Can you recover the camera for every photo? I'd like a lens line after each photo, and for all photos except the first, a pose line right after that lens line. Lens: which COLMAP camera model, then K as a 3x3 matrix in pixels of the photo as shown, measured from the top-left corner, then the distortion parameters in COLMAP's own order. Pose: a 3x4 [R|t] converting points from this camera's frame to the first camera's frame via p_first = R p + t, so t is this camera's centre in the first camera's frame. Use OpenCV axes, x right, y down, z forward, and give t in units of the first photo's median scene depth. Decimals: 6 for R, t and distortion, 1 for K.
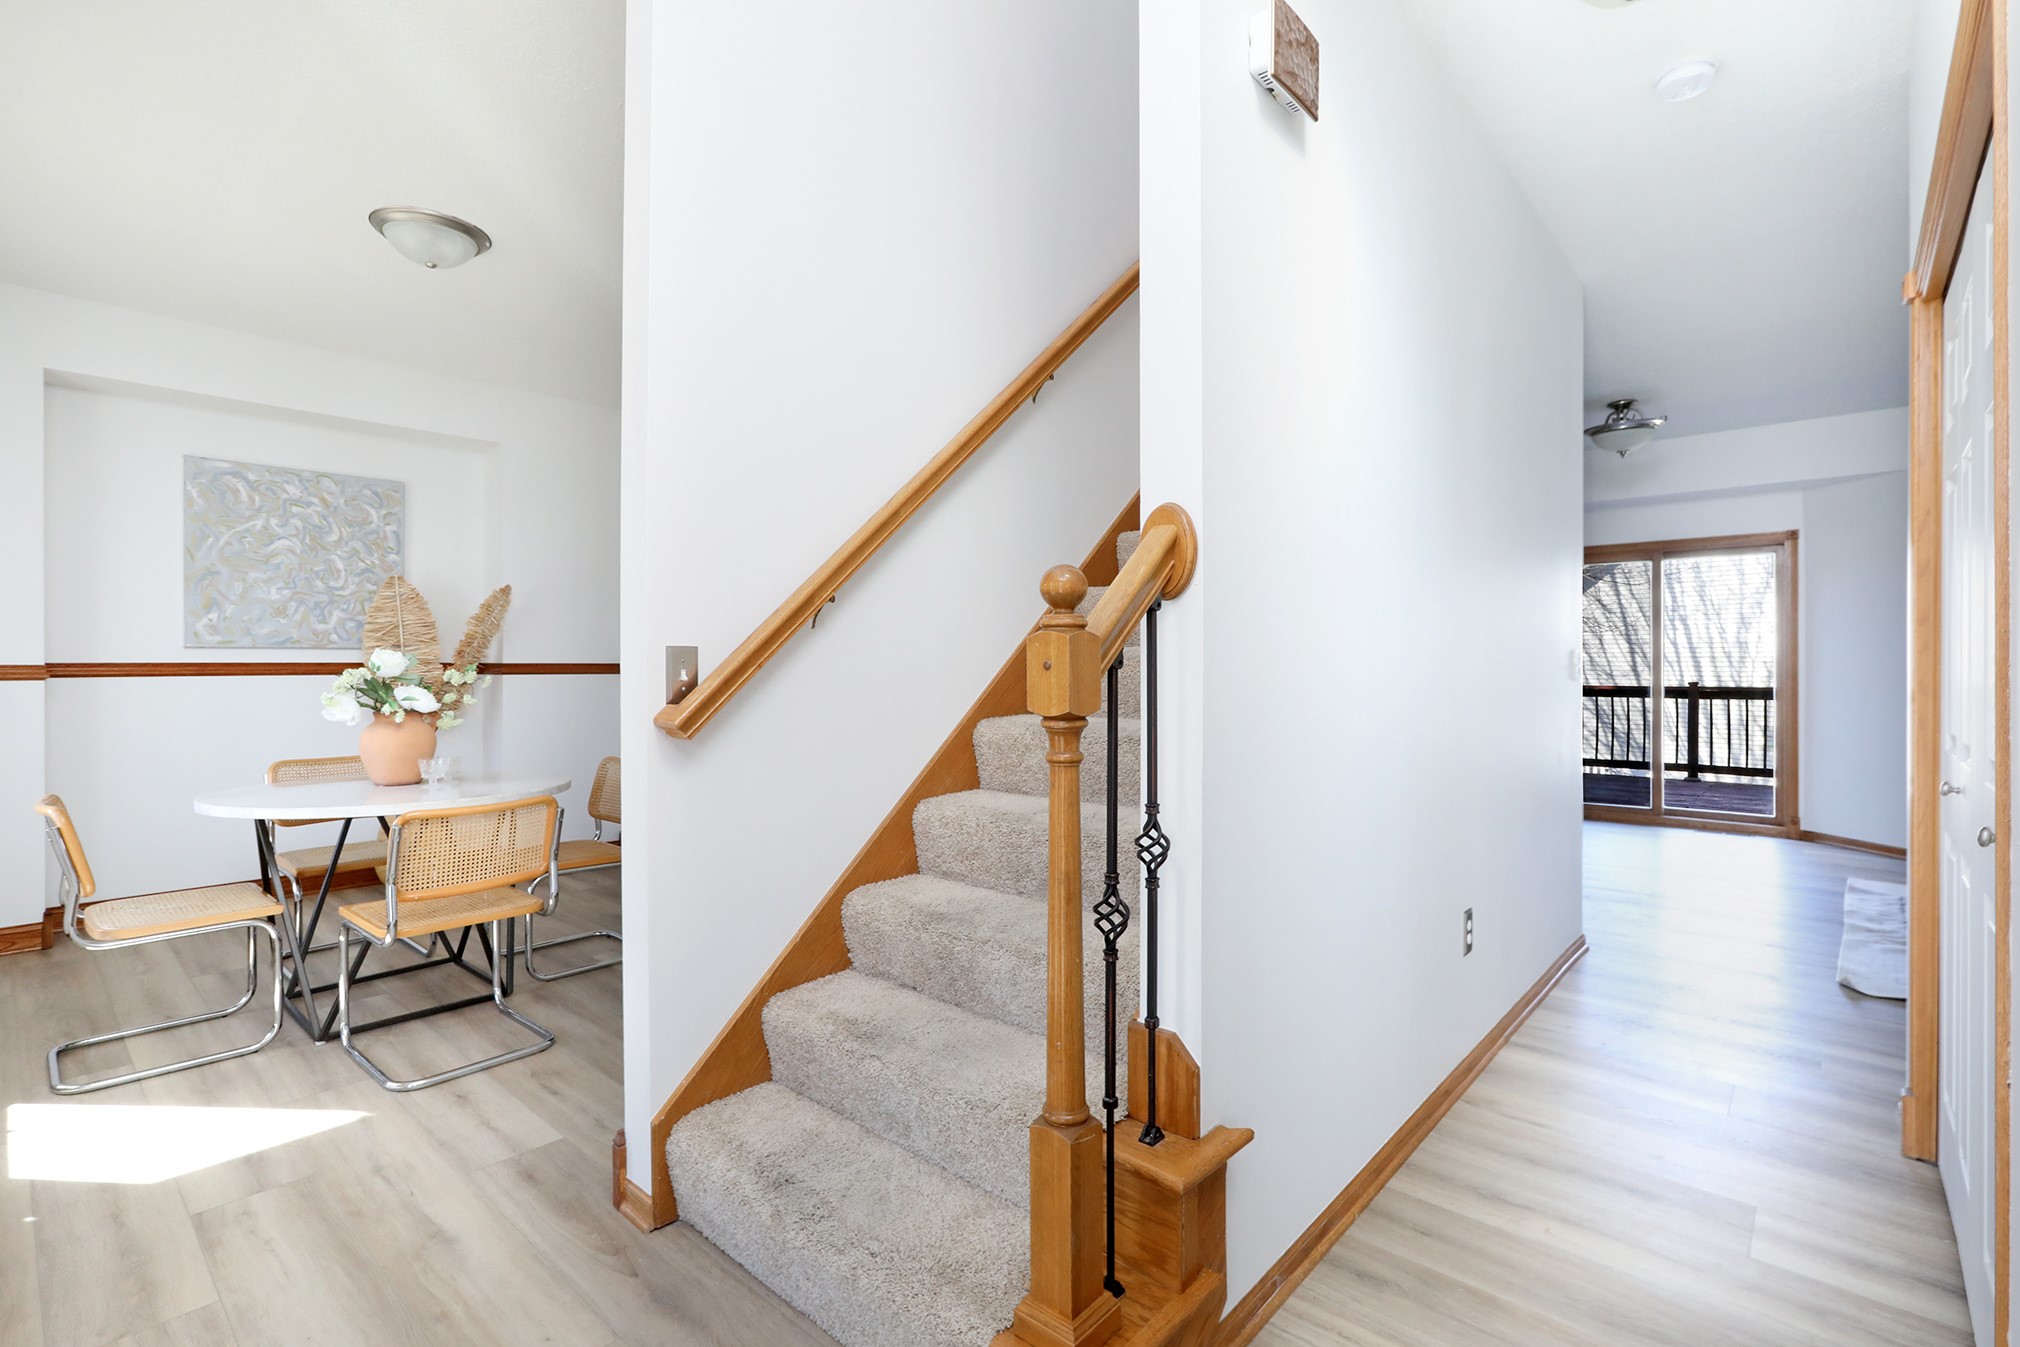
lens RADIAL K [[928.2, 0, 1008.2], [0, 928.2, 667.0], [0, 0, 1]] dist [-0.003810, -0.001180]
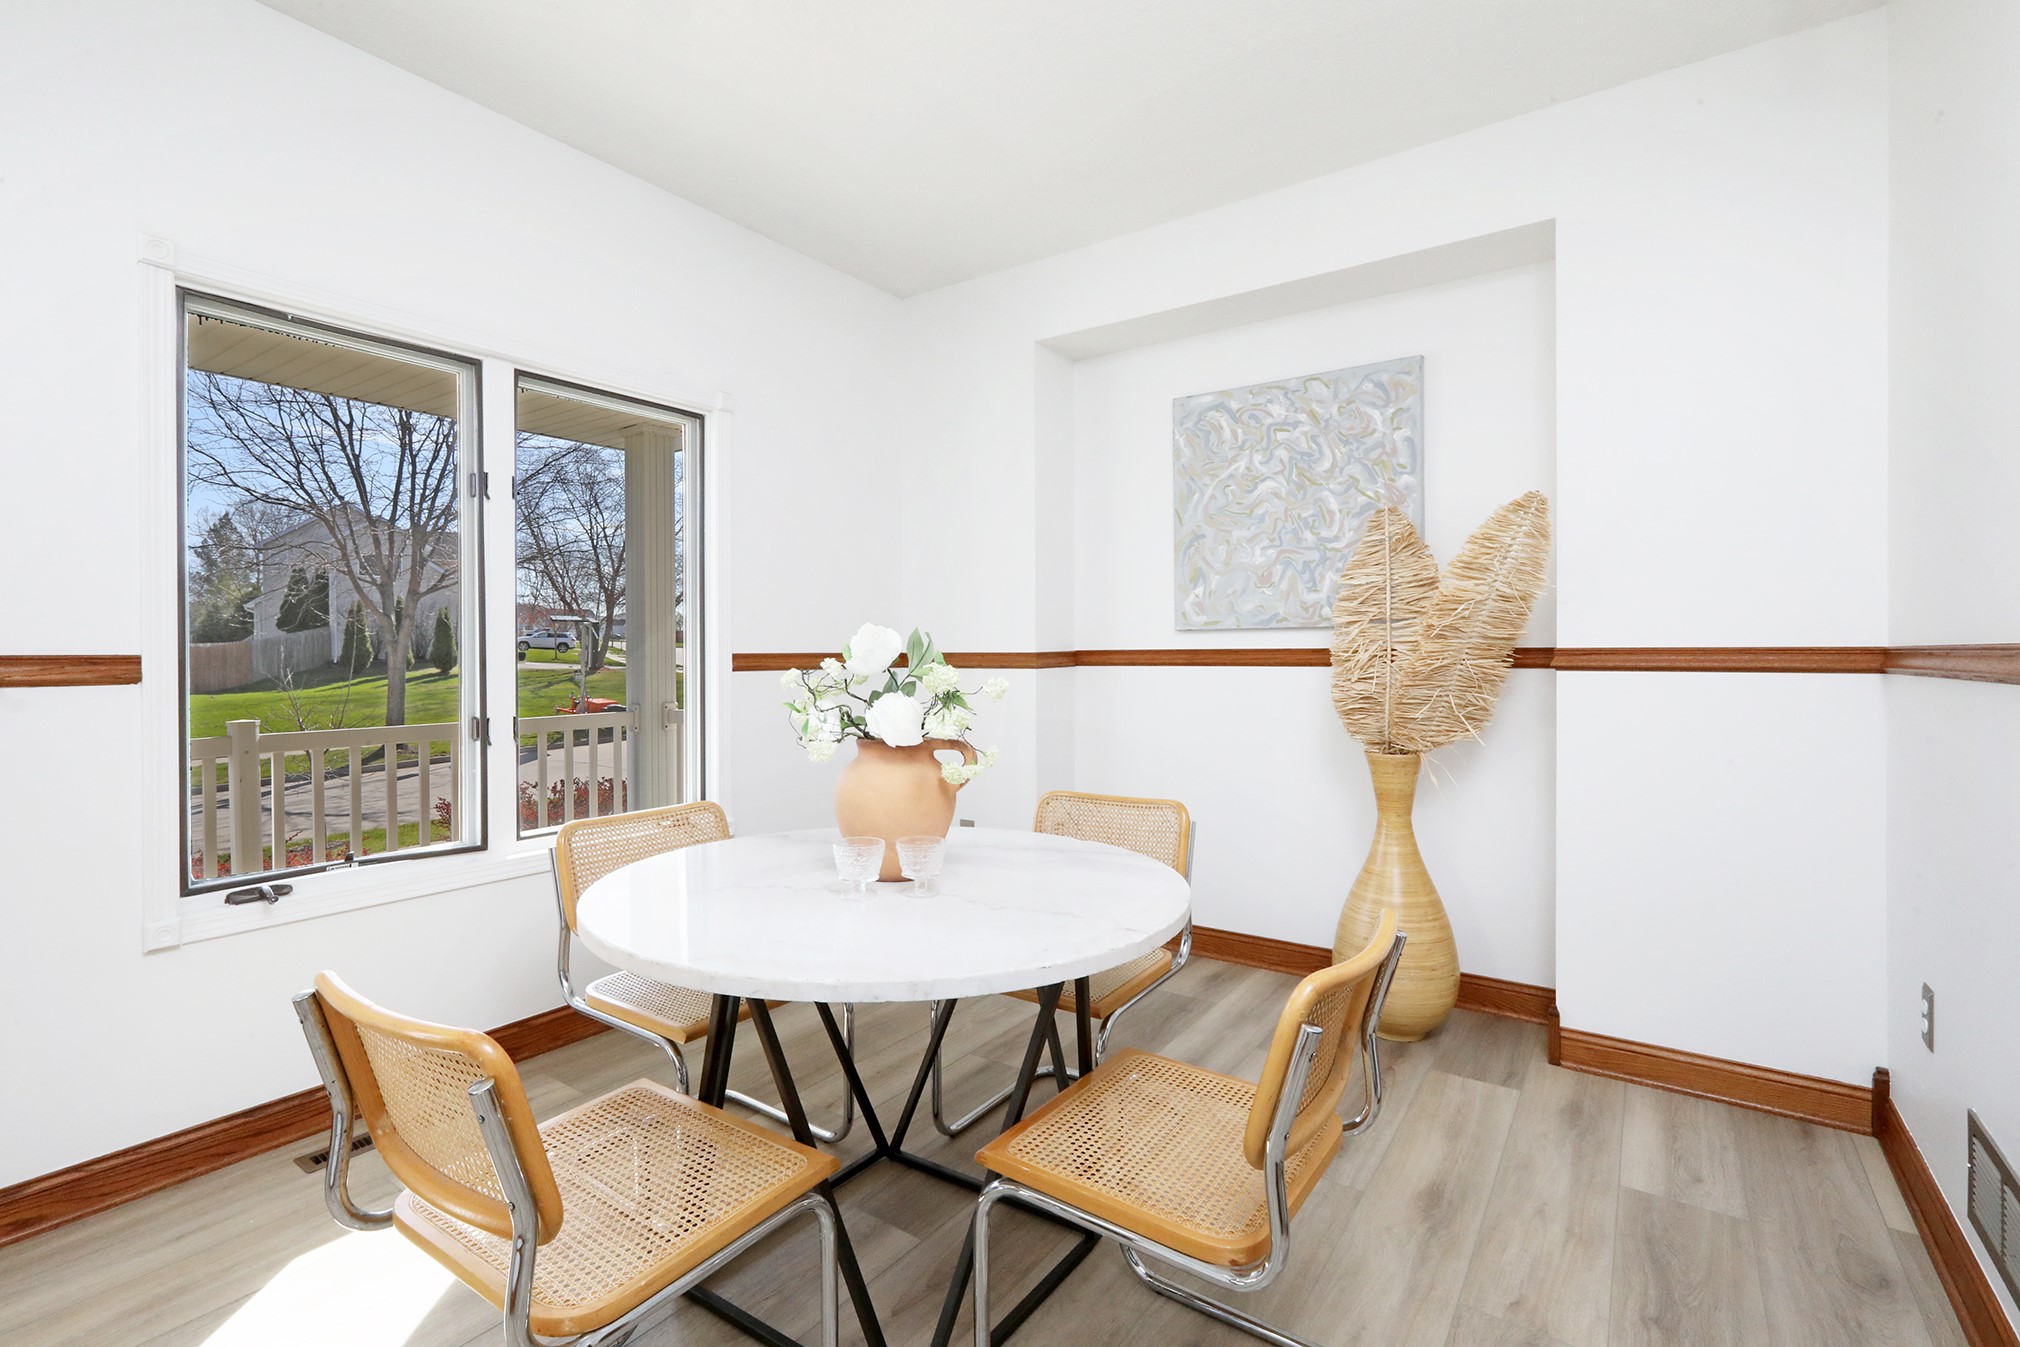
lens RADIAL K [[913.8, 0, 1019.4], [0, 913.8, 653.8], [0, 0, 1]] dist [-0.002929, -0.000127]
pose [[0.122182, 0.005226, -0.992494, -0.090416], [0.002420, 0.999982, 0.005563, -0.005221], [0.992505, -0.003082, 0.122167, 0.734289]]
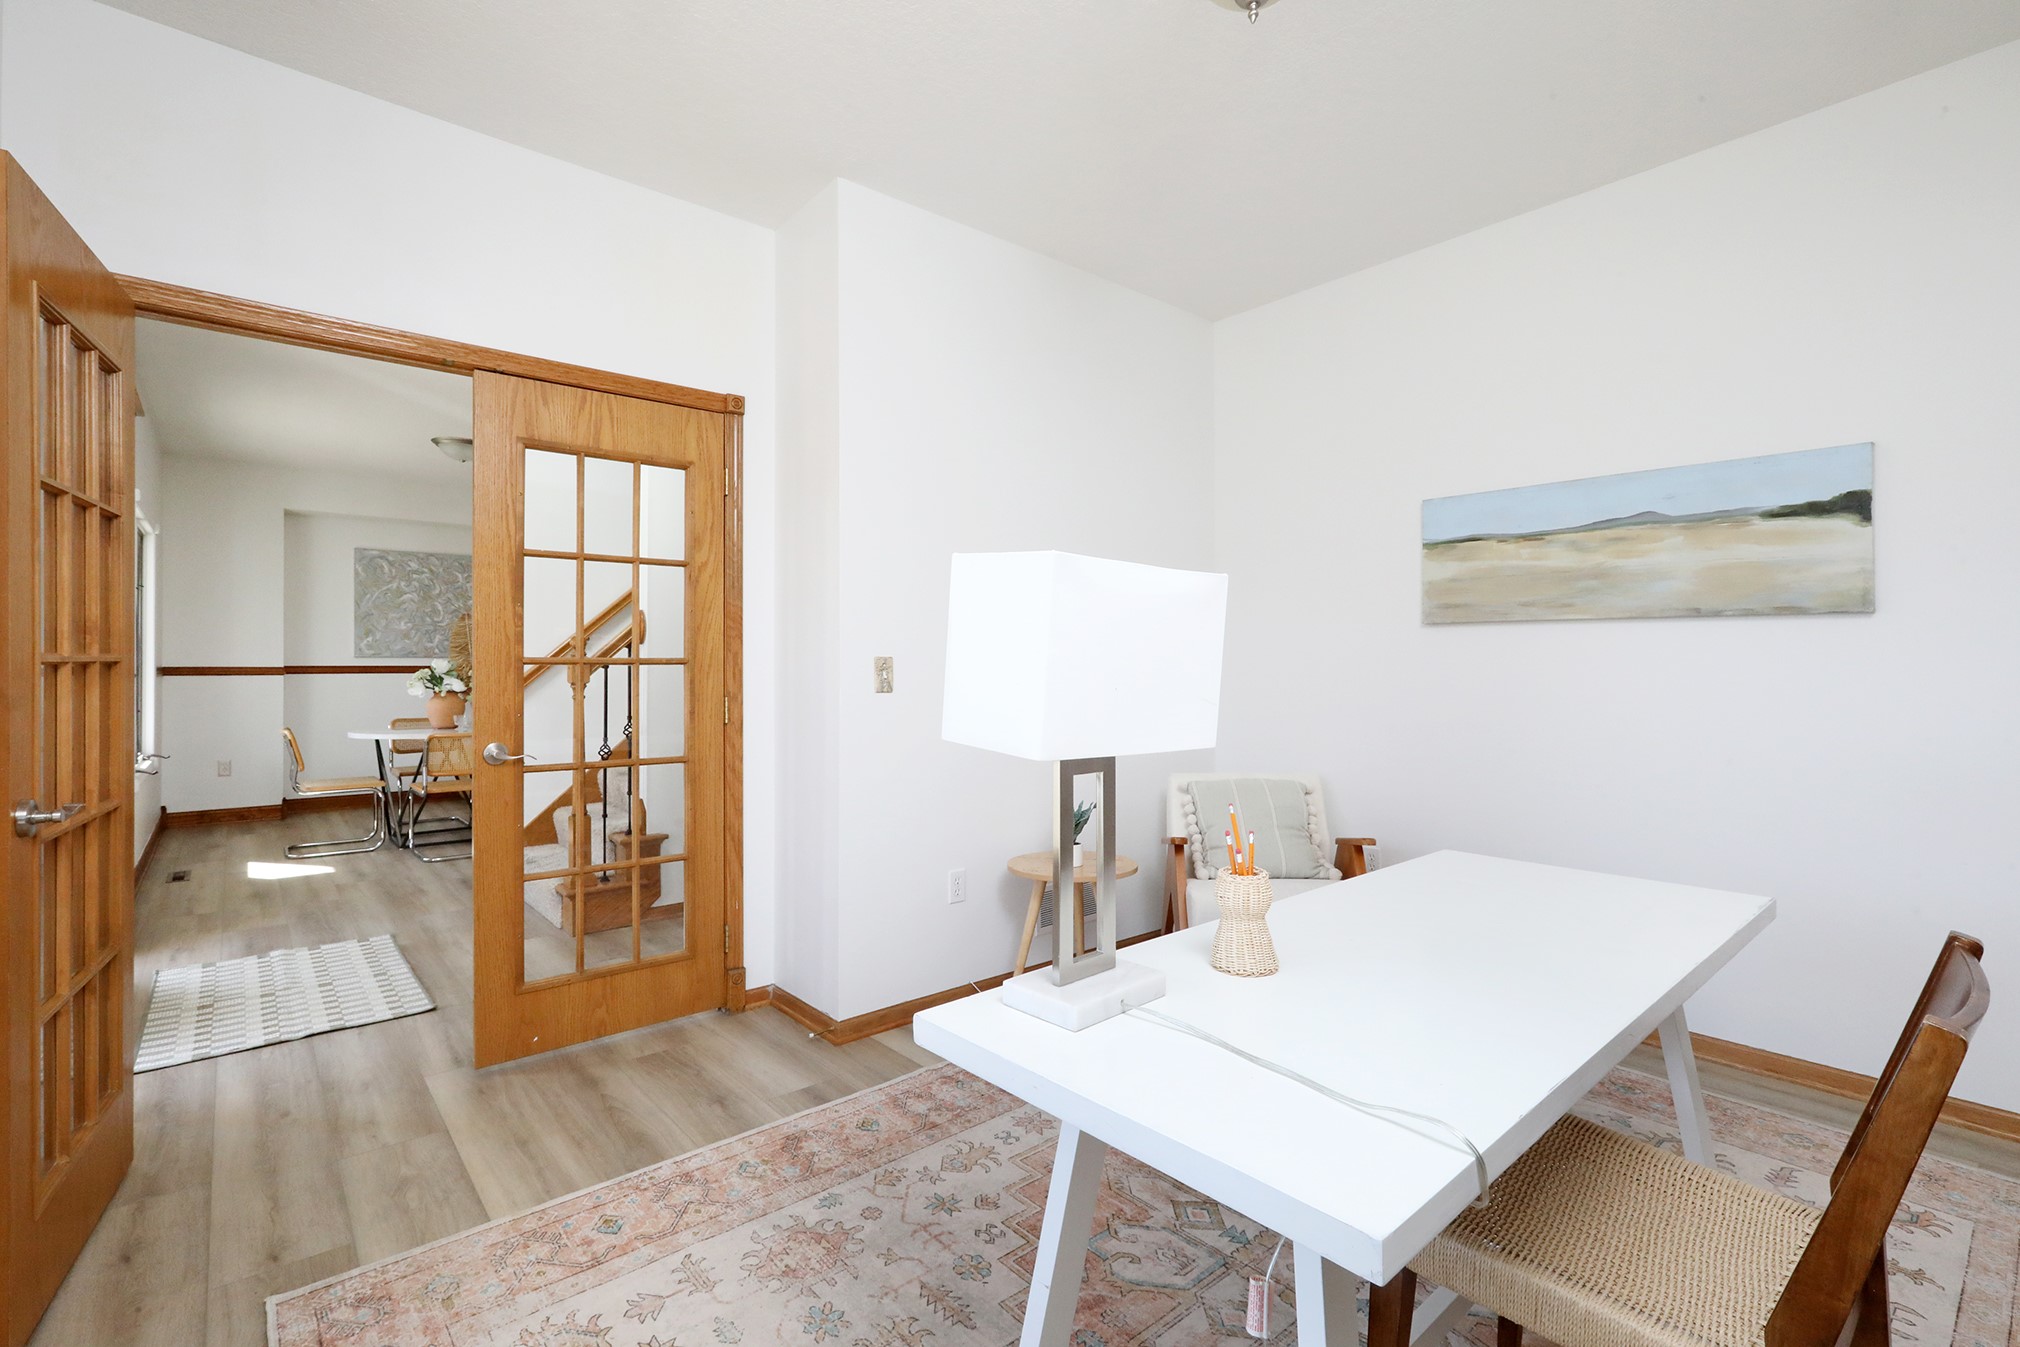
lens RADIAL K [[913.7, 0, 1005.9], [0, 913.7, 670.1], [0, 0, 1]] dist [-0.004571, -0.000362]
pose [[0.990927, 0.003570, -0.134351, 0.552611], [-0.003768, 0.999992, -0.001219, 0.001020], [0.134346, 0.001714, 0.990933, -0.534607]]
